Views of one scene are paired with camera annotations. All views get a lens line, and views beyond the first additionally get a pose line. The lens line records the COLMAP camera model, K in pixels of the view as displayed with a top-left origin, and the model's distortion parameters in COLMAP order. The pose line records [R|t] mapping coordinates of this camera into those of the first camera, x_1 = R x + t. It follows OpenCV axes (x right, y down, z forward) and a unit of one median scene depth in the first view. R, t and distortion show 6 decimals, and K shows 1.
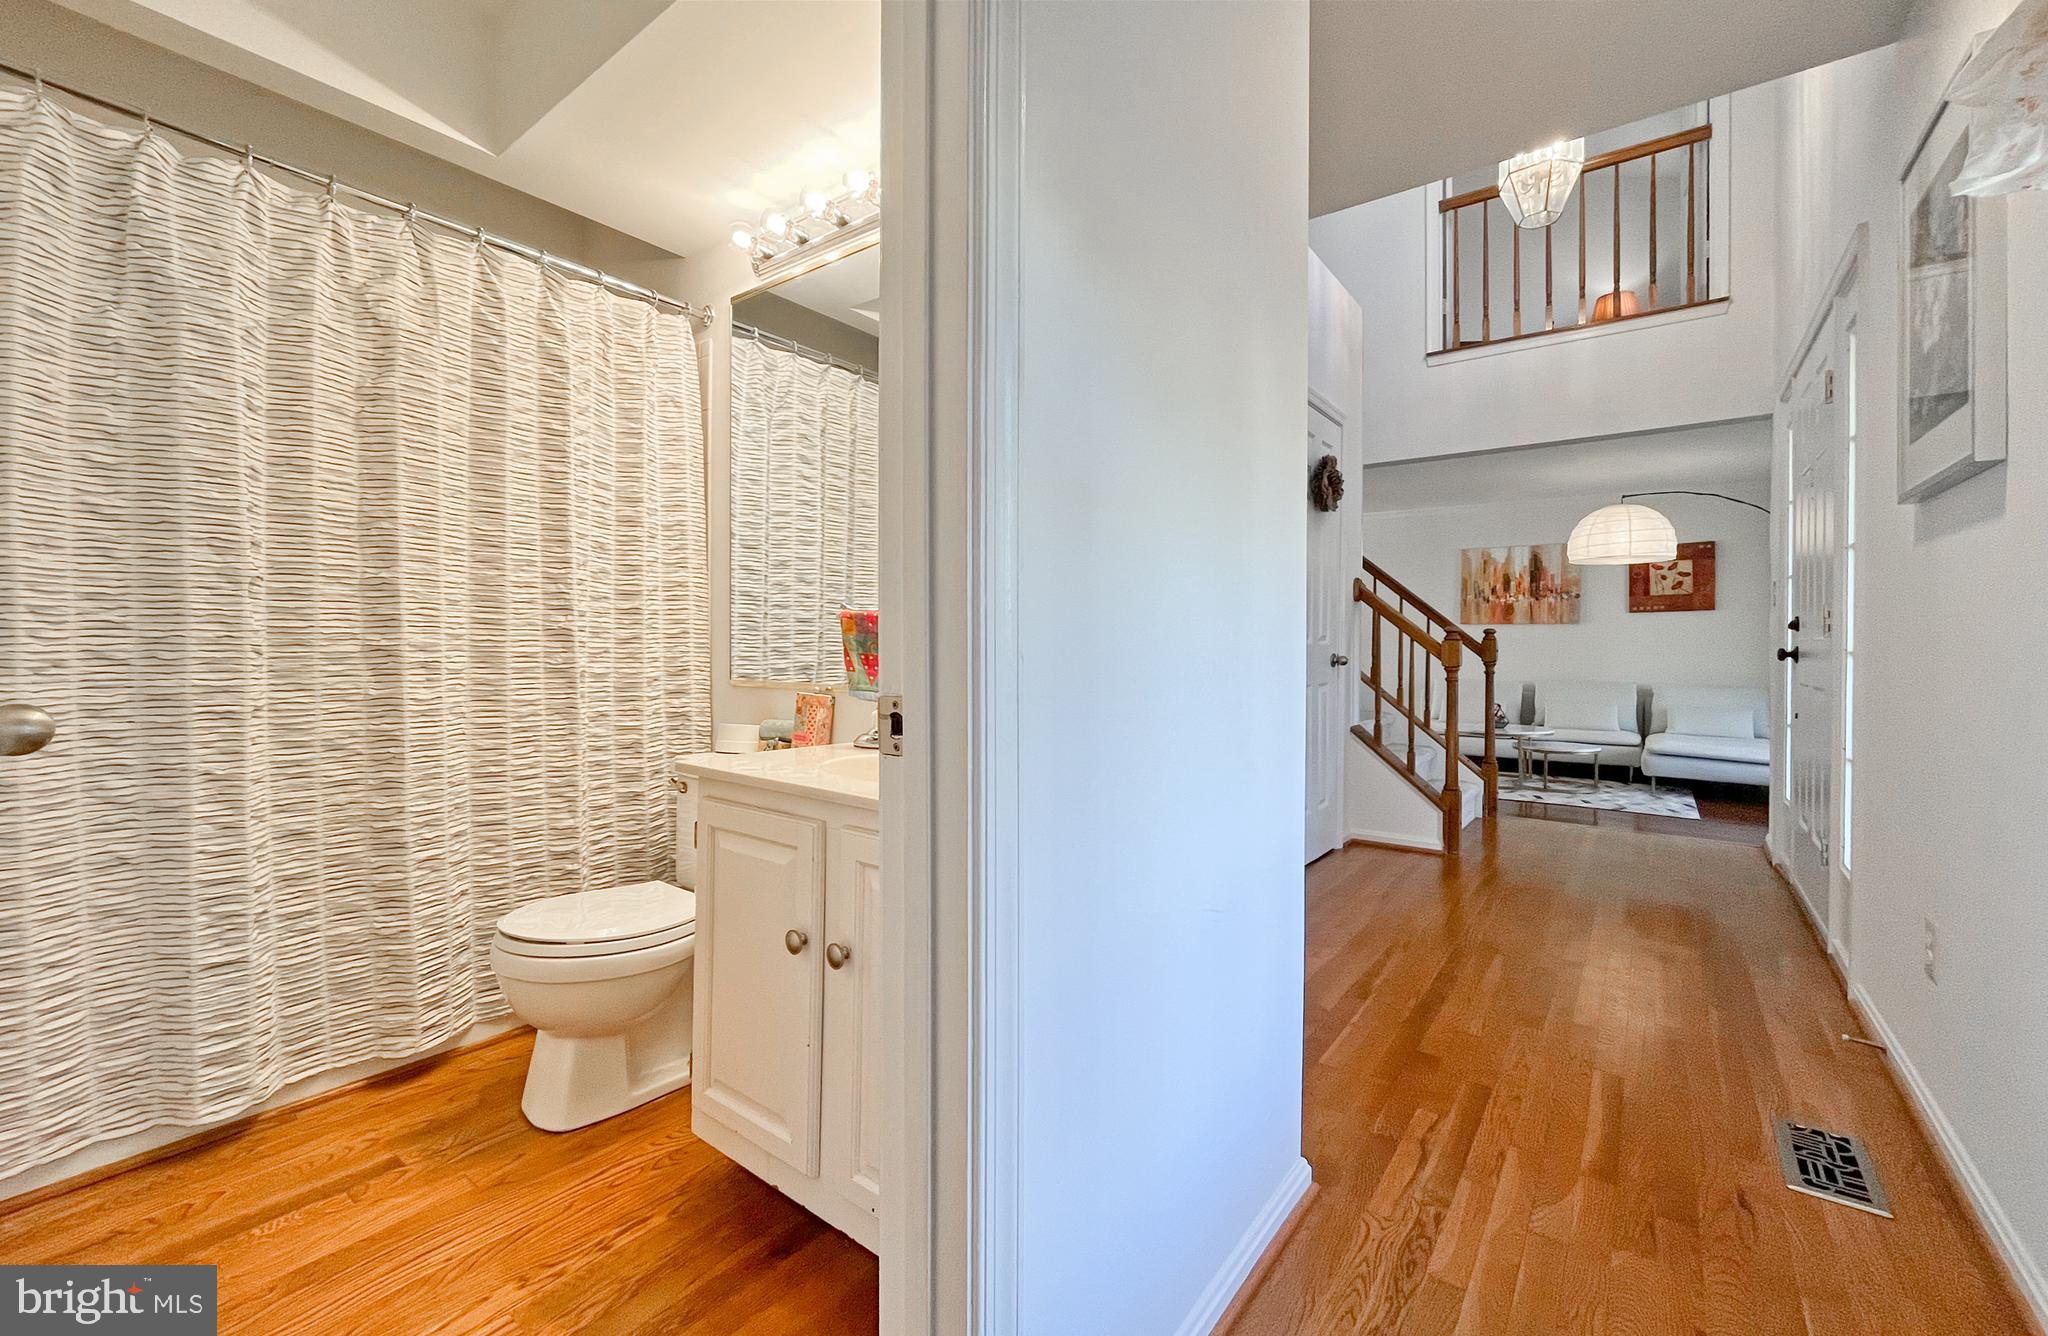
lens RADIAL K [[829.8, 0, 1024.0], [0, 829.8, 668.0], [0, 0, 1]] dist [0.000417, -0.000049]
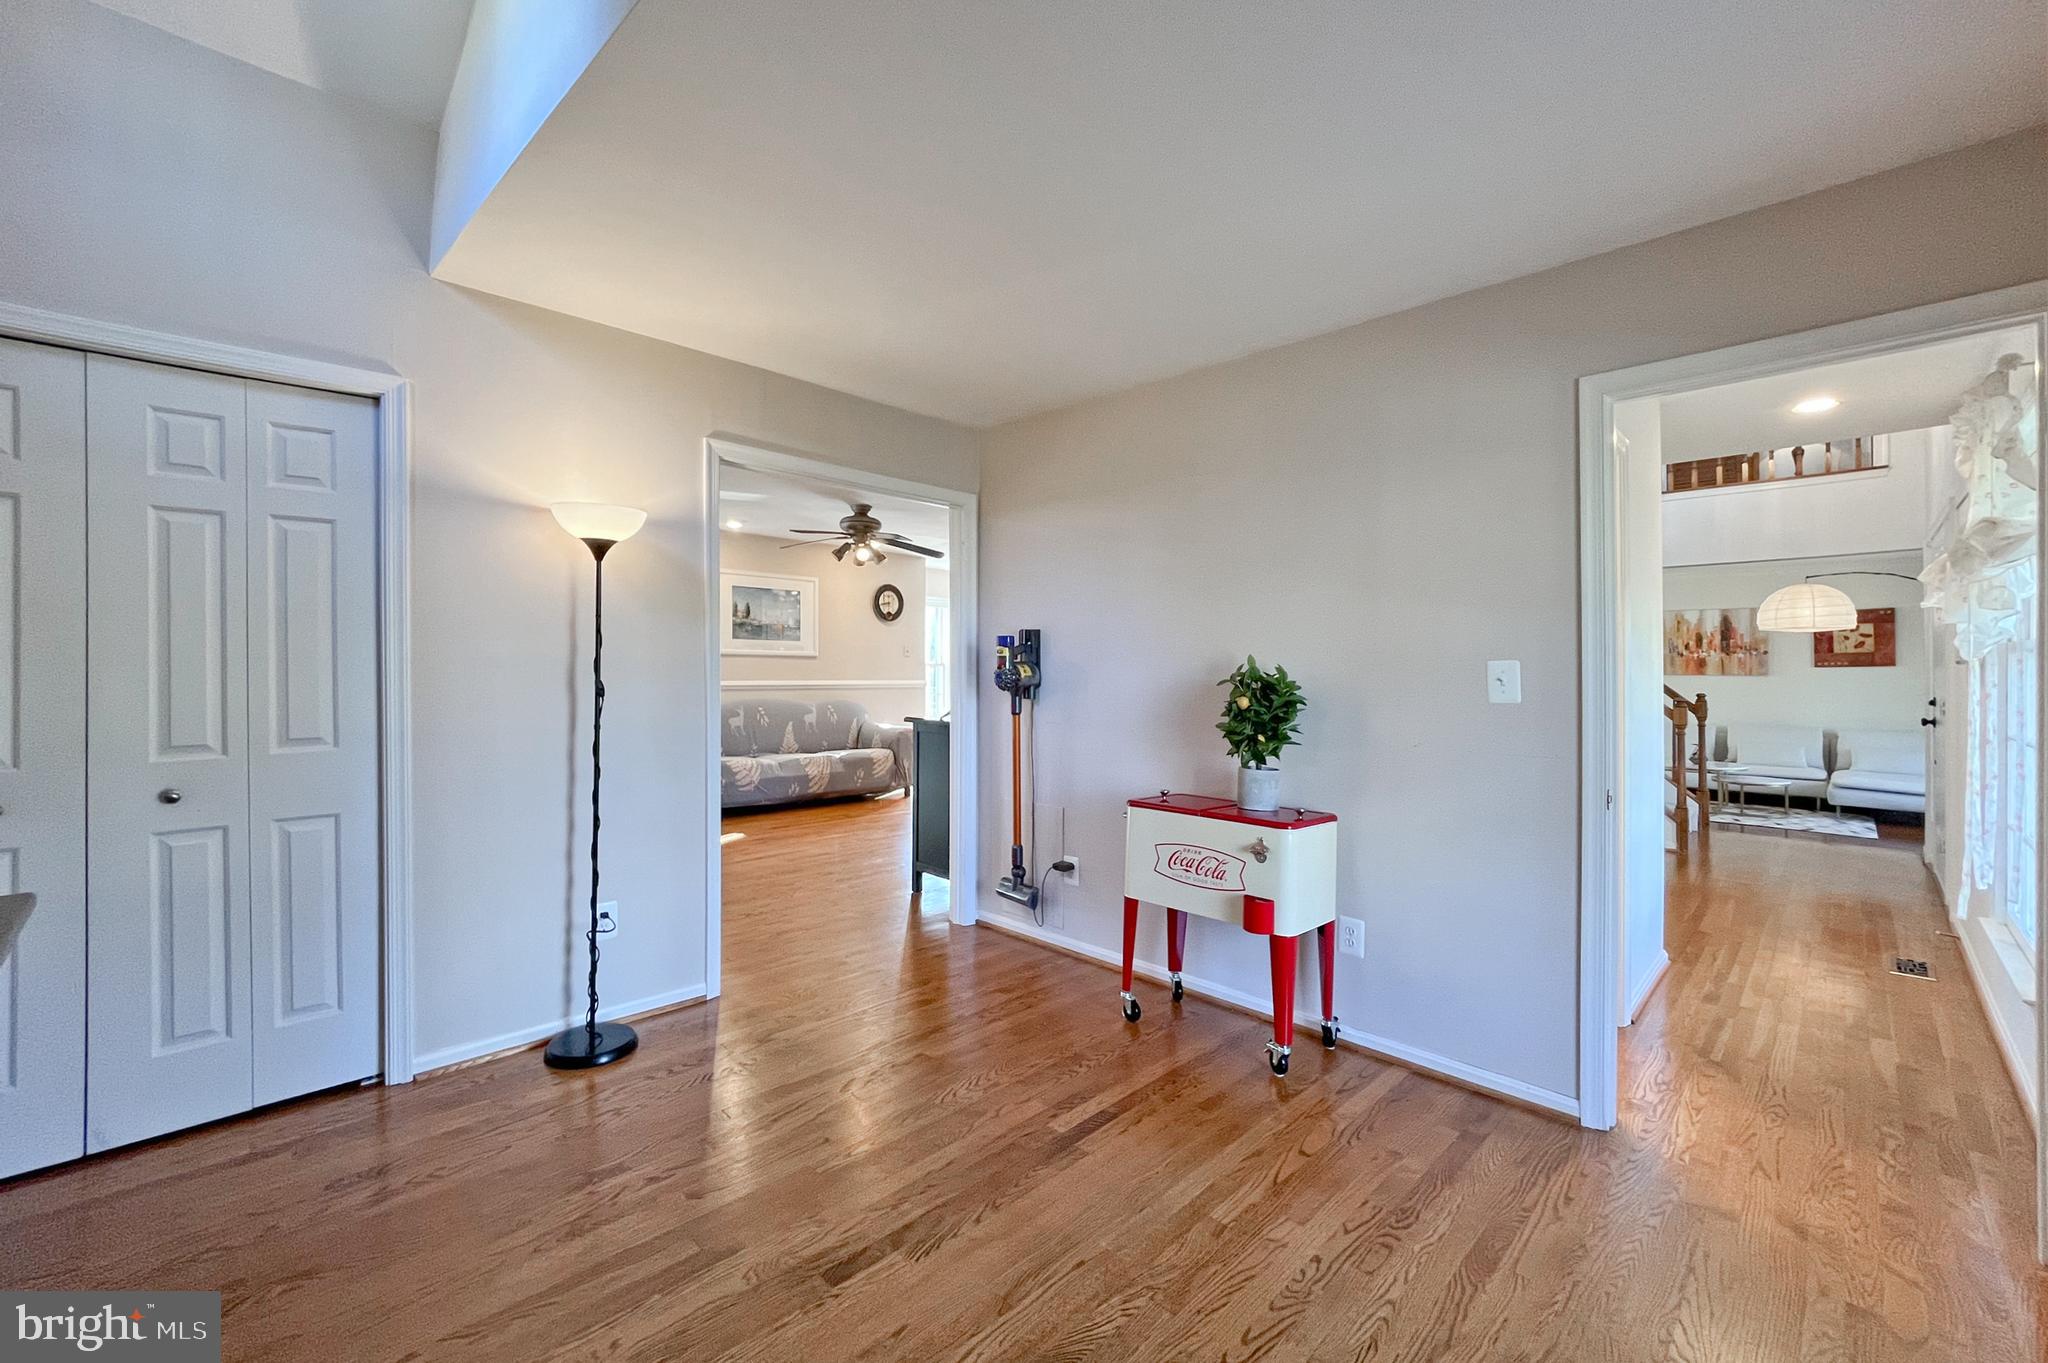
lens RADIAL K [[835.5, 0, 1024.0], [0, 835.5, 681.5], [0, 0, 1]] dist [-0.002700, 0.000069]
pose [[0.991472, -0.002642, -0.130294, -0.260758], [0.000812, 0.999900, -0.014100, -0.034496], [0.130318, 0.013874, 0.991375, -0.362410]]
